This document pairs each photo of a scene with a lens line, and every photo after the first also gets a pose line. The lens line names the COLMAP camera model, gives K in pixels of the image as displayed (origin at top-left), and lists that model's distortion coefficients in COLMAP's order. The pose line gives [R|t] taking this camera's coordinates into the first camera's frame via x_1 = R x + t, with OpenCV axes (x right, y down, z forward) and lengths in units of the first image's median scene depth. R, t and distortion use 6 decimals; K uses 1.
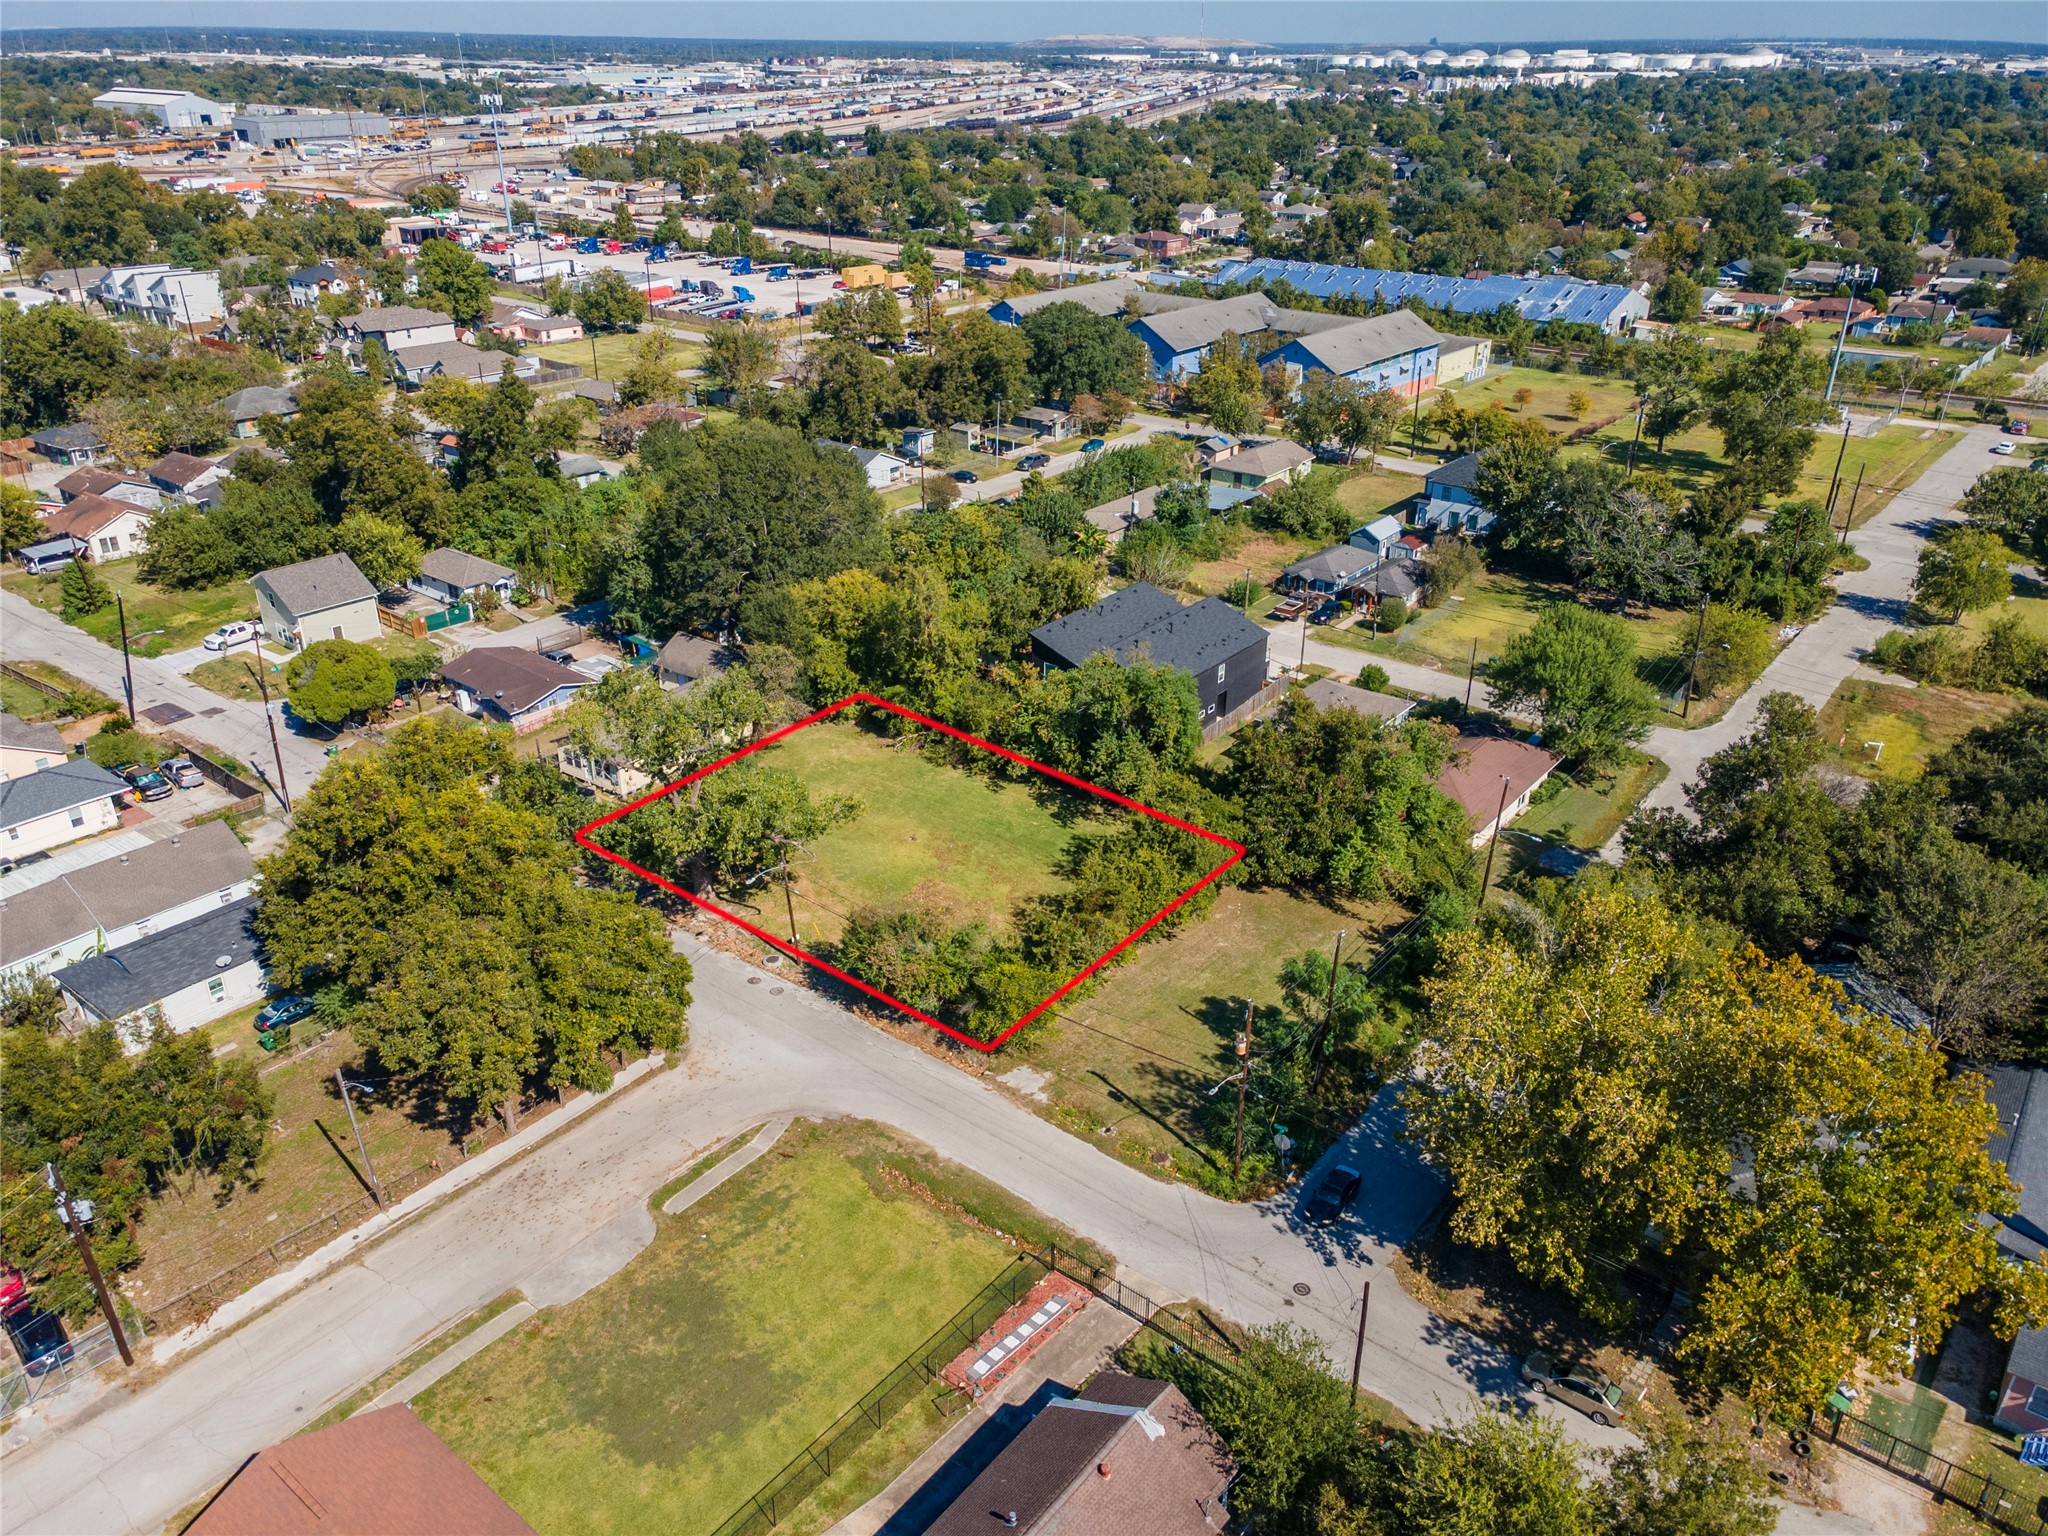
lens RADIAL K [[1489.1, 0, 1024.0], [0, 1489.1, 768.0], [0, 0, 1]] dist [0.038611, 0.009400]
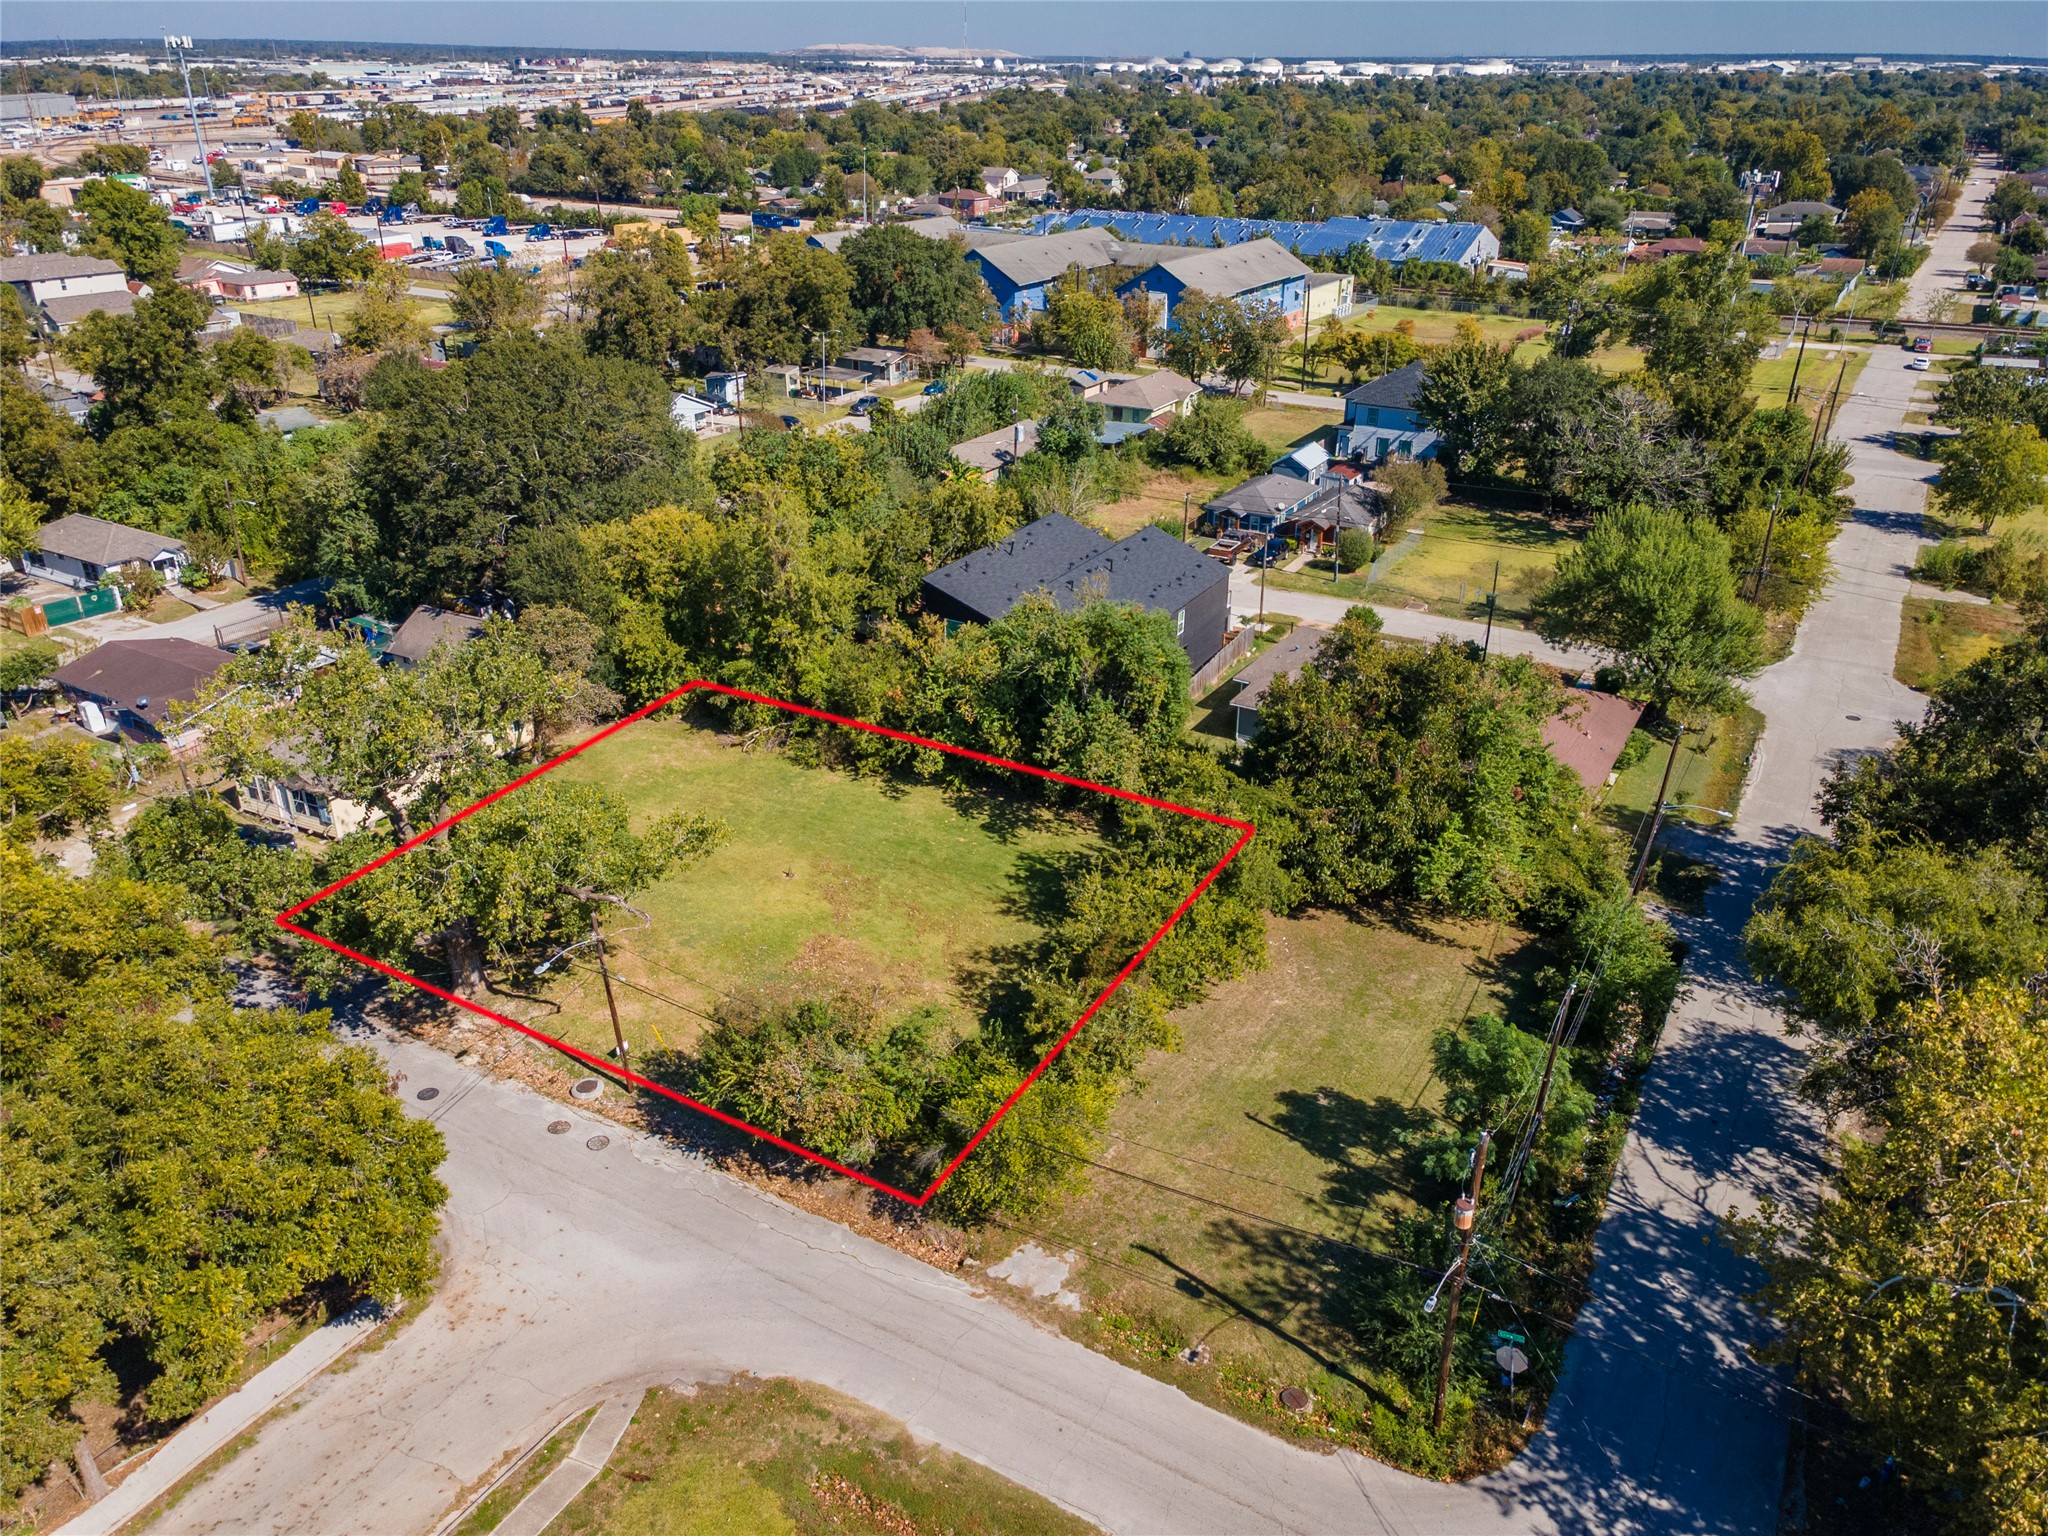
lens RADIAL K [[1491.0, 0, 1024.0], [0, 1491.0, 768.0], [0, 0, 1]] dist [0.011599, 0.052224]
pose [[0.989574, -0.060334, 0.130776, -0.043556], [0.061336, 0.998110, -0.003649, 0.006498], [-0.130309, 0.011632, 0.991405, 0.251643]]
